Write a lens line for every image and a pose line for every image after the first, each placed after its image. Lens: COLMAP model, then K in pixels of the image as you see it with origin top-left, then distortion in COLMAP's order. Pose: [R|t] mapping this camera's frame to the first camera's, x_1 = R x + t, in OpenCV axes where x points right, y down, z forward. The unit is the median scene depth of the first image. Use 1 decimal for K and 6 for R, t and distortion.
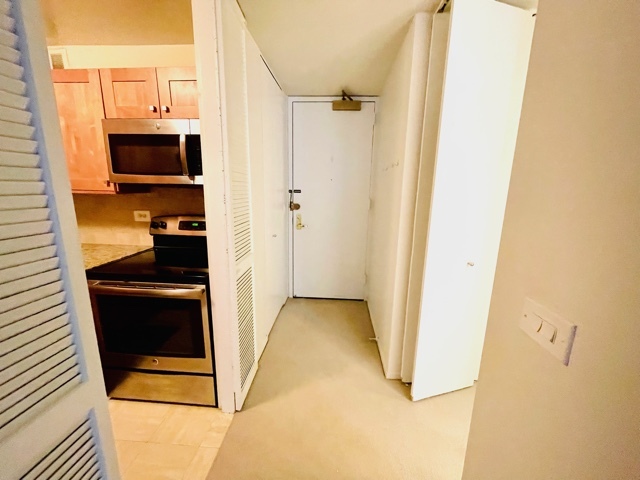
lens RADIAL K [[255.1, 0, 318.4], [0, 255.1, 241.1], [0, 0, 1]] dist [-0.002251, 0.000131]
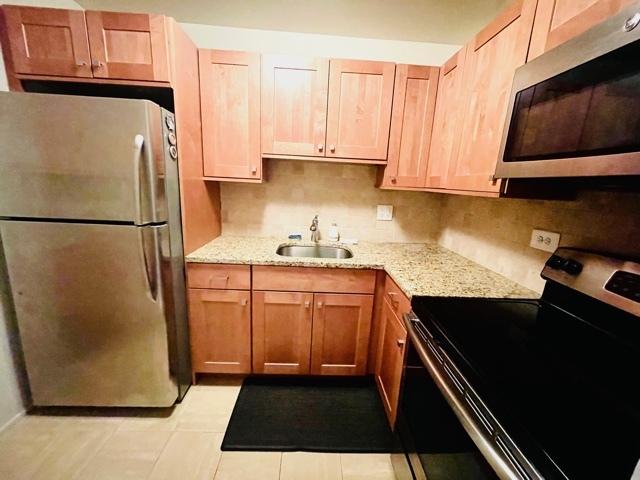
lens RADIAL K [[255.1, 0, 318.0], [0, 255.1, 241.2], [0, 0, 1]] dist [-0.002251, 0.000131]
pose [[0.093964, 0.202305, -0.974804, -0.194739], [-0.252361, 0.951998, 0.173246, -0.071089], [0.963060, 0.229723, 0.140507, 0.454967]]
